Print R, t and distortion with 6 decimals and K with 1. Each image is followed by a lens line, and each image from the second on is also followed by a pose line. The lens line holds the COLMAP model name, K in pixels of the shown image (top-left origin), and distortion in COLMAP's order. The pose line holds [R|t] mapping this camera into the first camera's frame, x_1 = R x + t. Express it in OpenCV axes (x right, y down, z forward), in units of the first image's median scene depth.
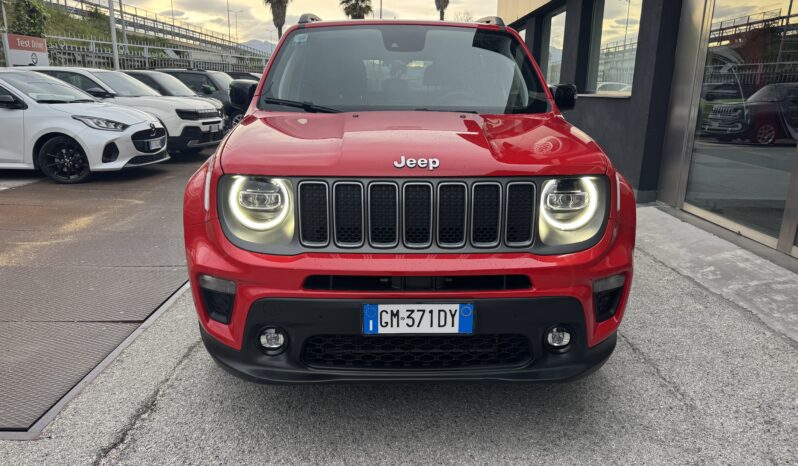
lens RADIAL K [[556.1, 0, 397.8], [0, 556.1, 235.5], [0, 0, 1]] dist [0.011084, -0.018678]
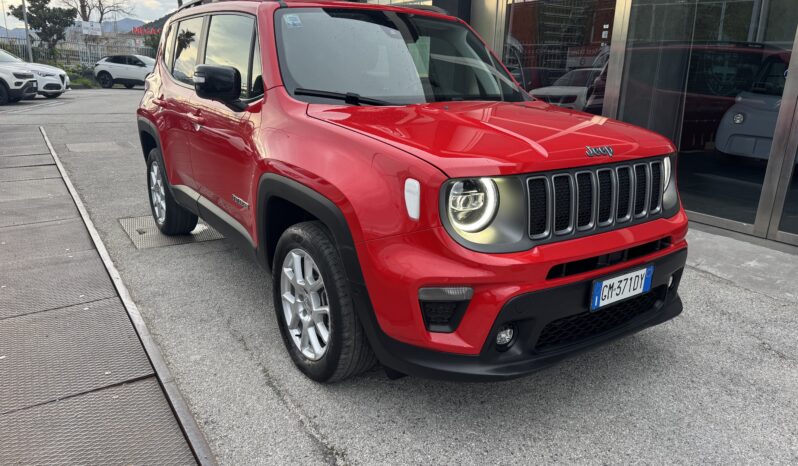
lens RADIAL K [[556.1, 0, 399.9], [0, 556.1, 232.4], [0, 0, 1]] dist [0.011084, -0.018678]
pose [[0.843580, -0.140939, 0.518178, -0.949432], [0.121572, 0.990014, 0.071356, -0.105091], [-0.523061, 0.002801, 0.852291, 0.242901]]
